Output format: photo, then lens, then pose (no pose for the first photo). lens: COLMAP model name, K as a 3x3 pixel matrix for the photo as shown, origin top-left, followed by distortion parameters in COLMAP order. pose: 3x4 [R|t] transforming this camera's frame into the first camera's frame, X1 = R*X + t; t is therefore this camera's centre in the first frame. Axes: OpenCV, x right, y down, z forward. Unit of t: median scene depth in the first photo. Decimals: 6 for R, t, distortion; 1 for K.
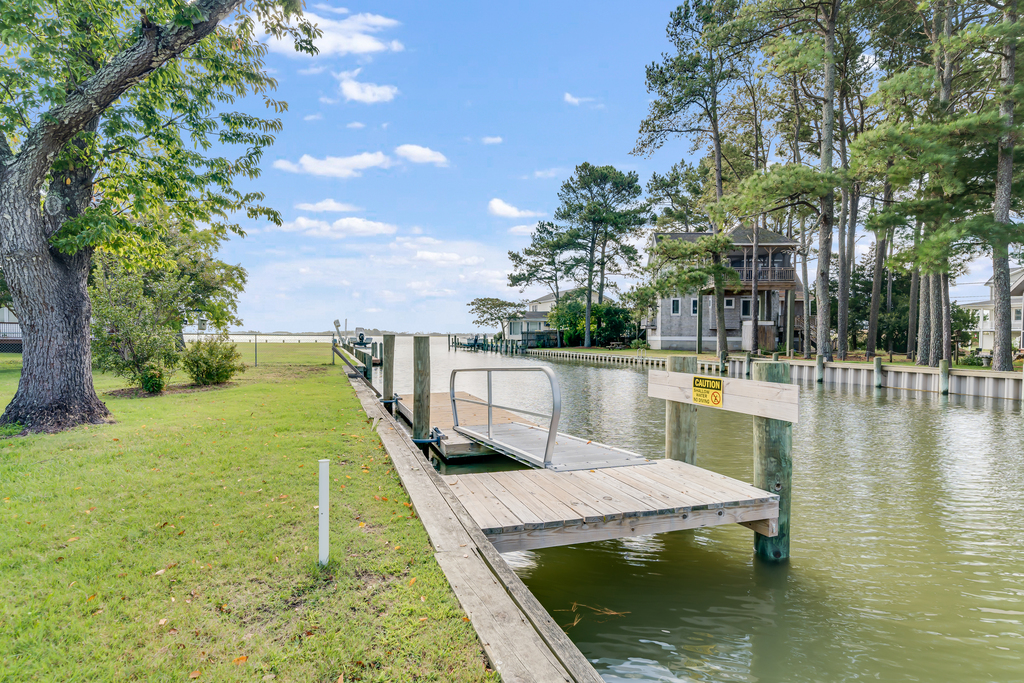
lens RADIAL K [[555.8, 0, 512.0], [0, 555.8, 341.5], [0, 0, 1]] dist [0.000560, 0.000043]
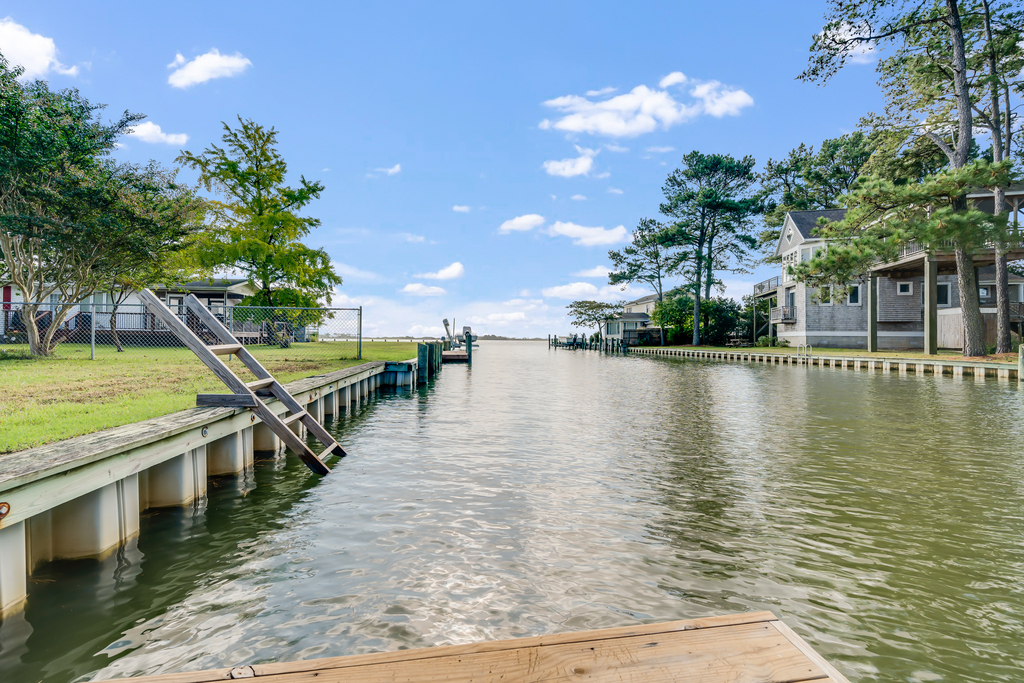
lens RADIAL K [[403.6, 0, 512.0], [0, 403.6, 341.5], [0, 0, 1]] dist [0.000278, -0.000082]
pose [[0.979810, 0.001819, -0.199923, -0.032580], [-0.003783, 0.999948, -0.009438, 0.010797], [0.199896, 0.010004, 0.979766, 0.251980]]
